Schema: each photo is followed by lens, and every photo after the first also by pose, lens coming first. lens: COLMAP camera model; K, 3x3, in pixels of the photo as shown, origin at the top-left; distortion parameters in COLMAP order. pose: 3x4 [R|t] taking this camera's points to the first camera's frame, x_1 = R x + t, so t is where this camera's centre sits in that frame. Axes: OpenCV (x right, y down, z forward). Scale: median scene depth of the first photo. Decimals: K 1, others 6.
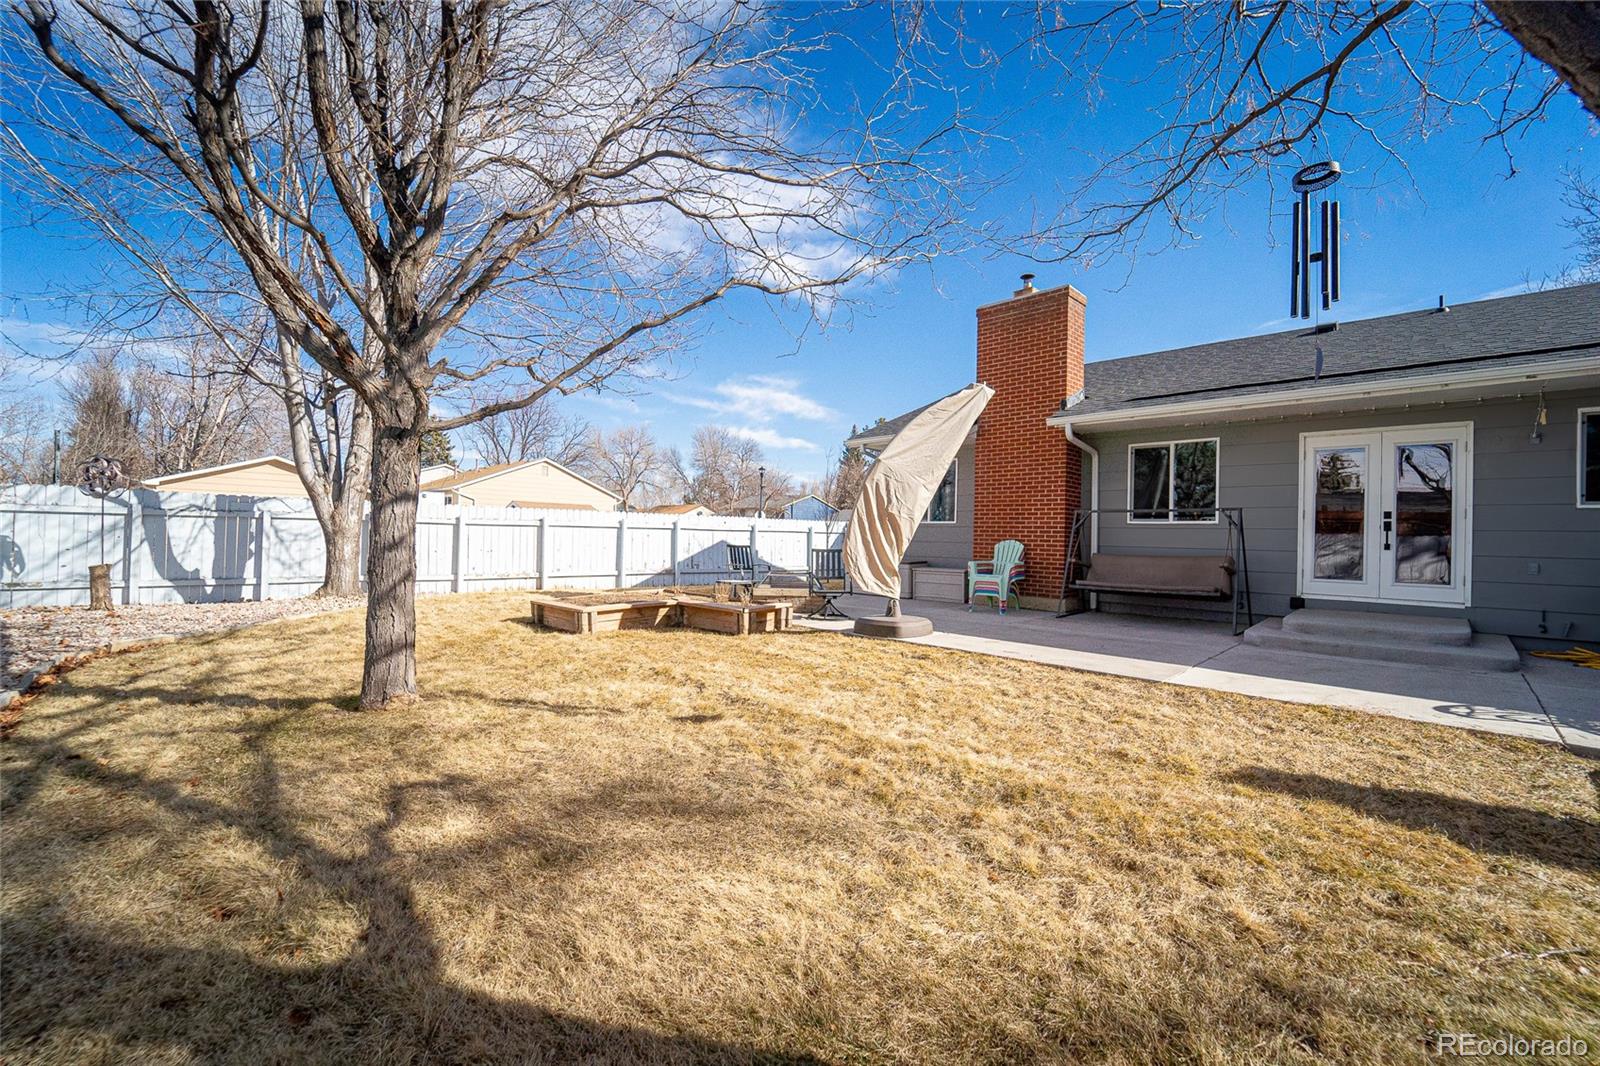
lens RADIAL K [[659.2, 0, 801.3], [0, 659.2, 494.1], [0, 0, 1]] dist [-0.028111, -0.000572]
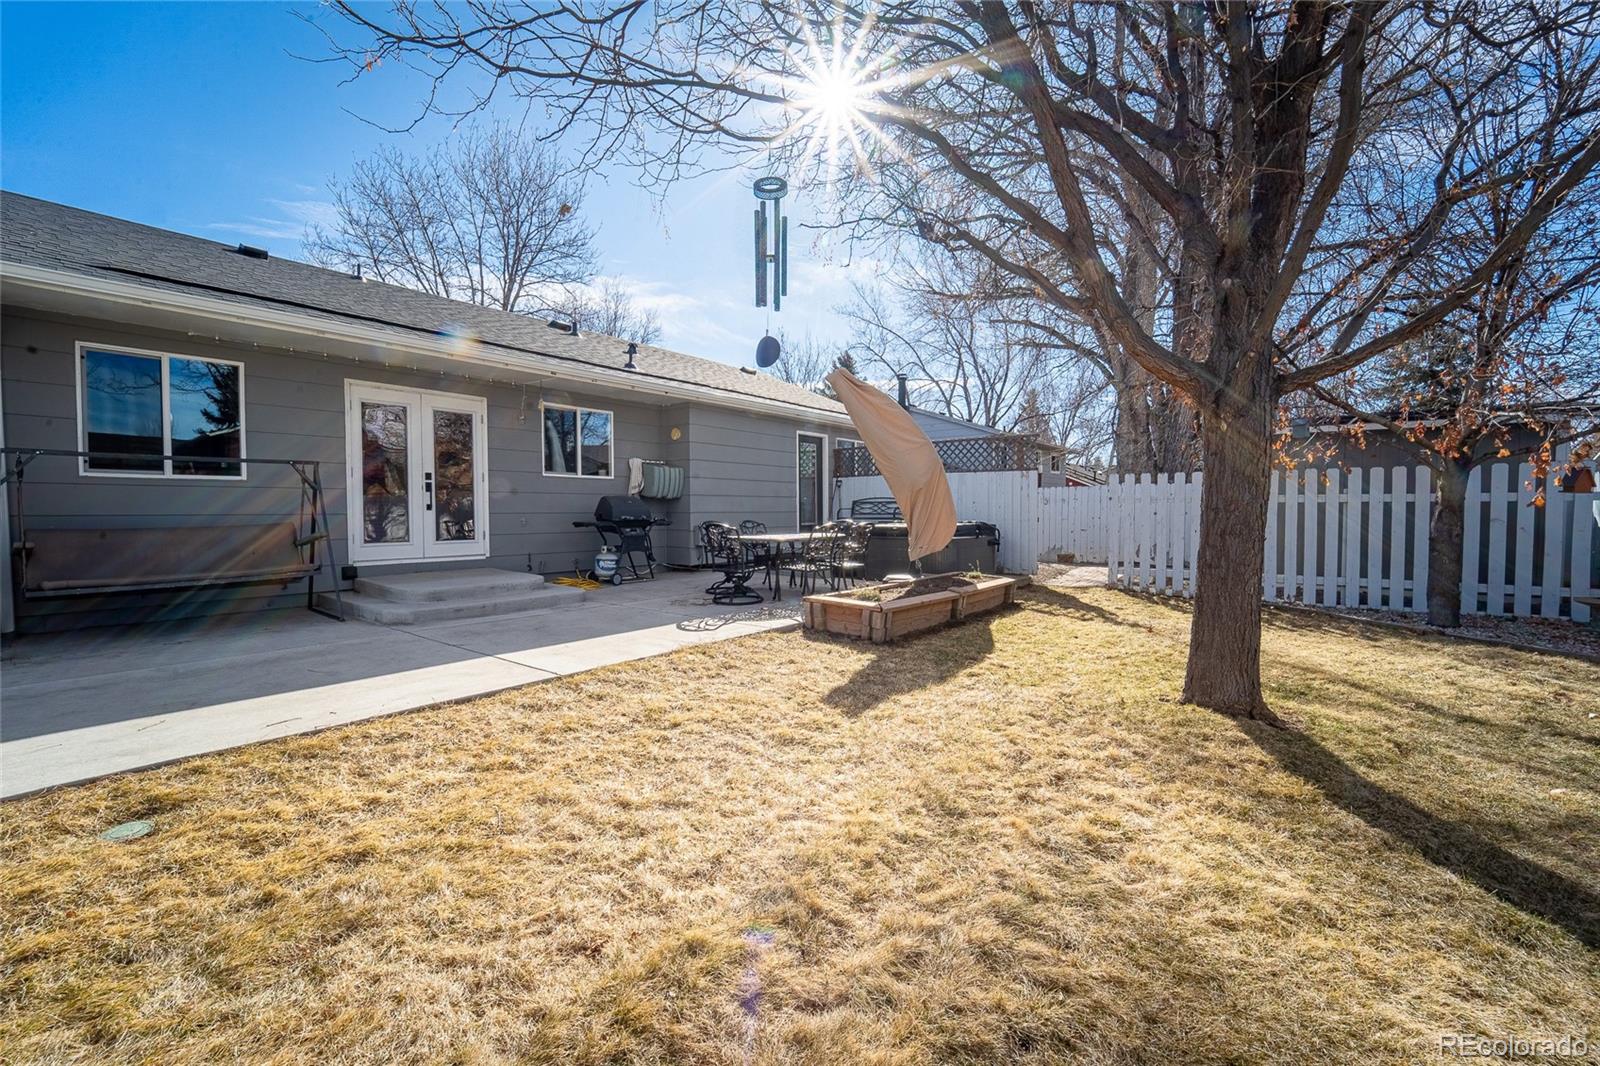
lens RADIAL K [[652.8, 0, 798.3], [0, 652.8, 508.6], [0, 0, 1]] dist [-0.023952, 0.000035]
pose [[-0.143883, -0.022226, 0.989345, -0.159533], [-0.063102, 0.997919, 0.013241, 0.027226], [-0.987581, -0.060524, -0.144986, 0.463343]]
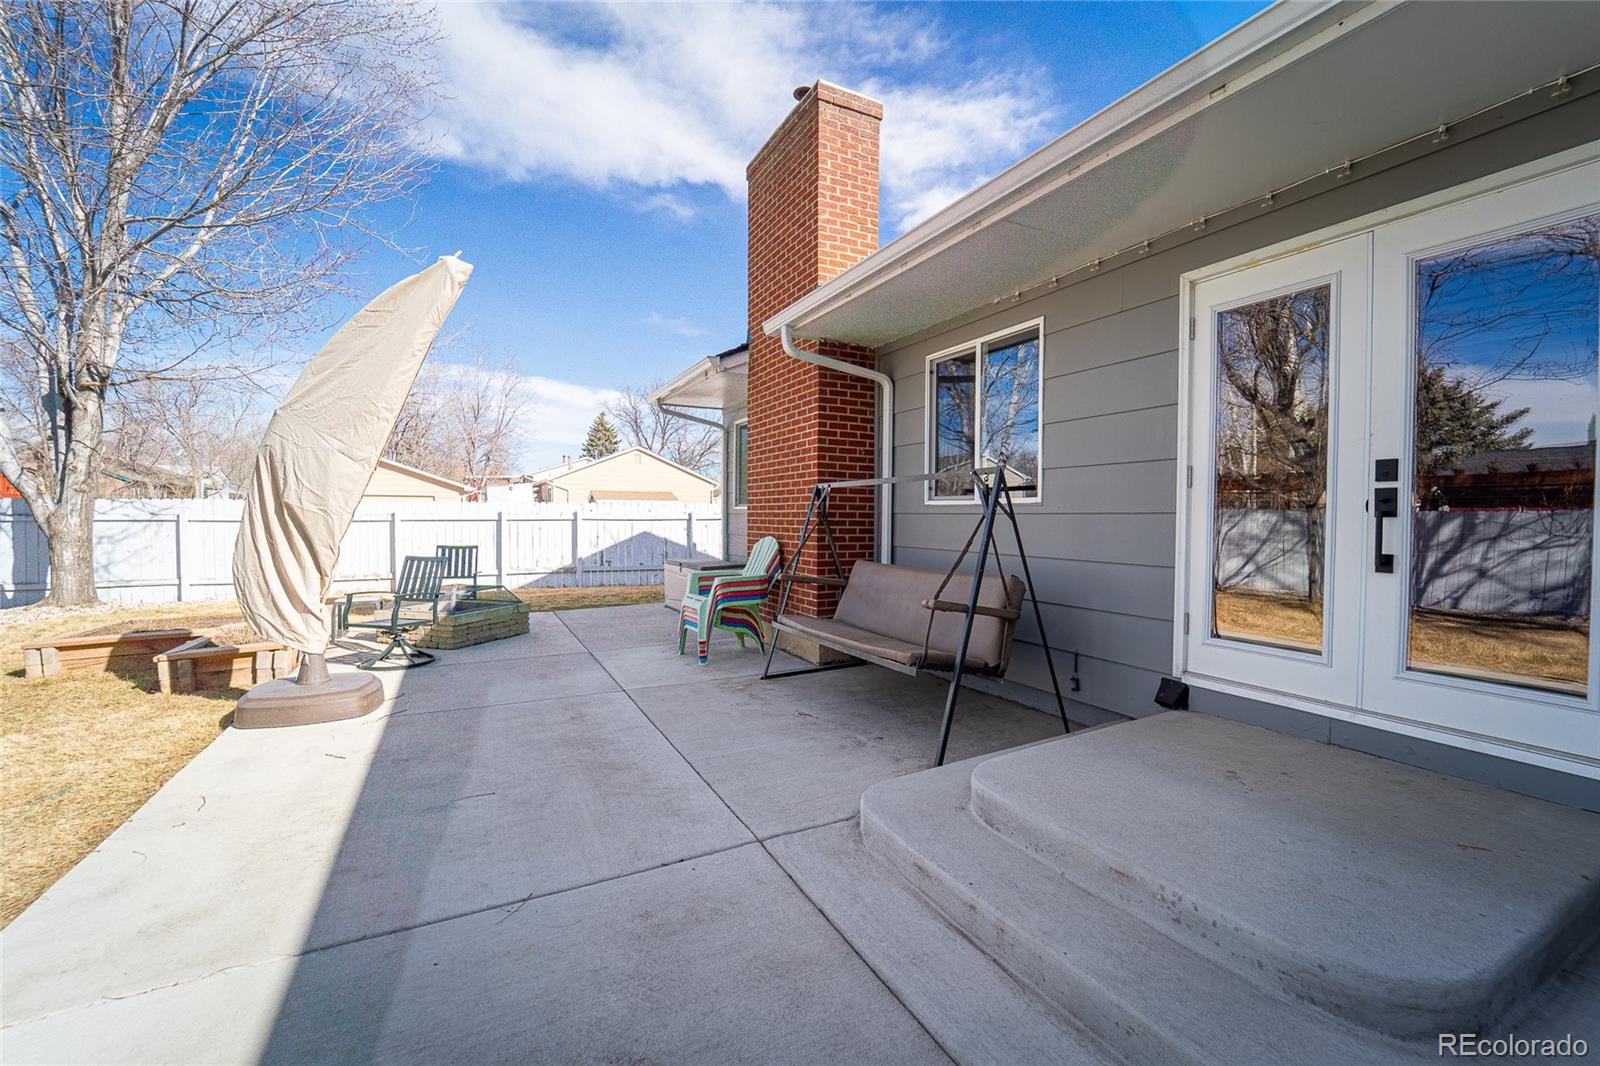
lens RADIAL K [[659.2, 0, 801.3], [0, 659.2, 494.1], [0, 0, 1]] dist [-0.028111, -0.000572]
pose [[0.955676, -0.030858, -0.292798, 0.591847], [0.039301, 0.998963, 0.022997, 0.021364], [0.291785, -0.033485, 0.955898, 0.485191]]
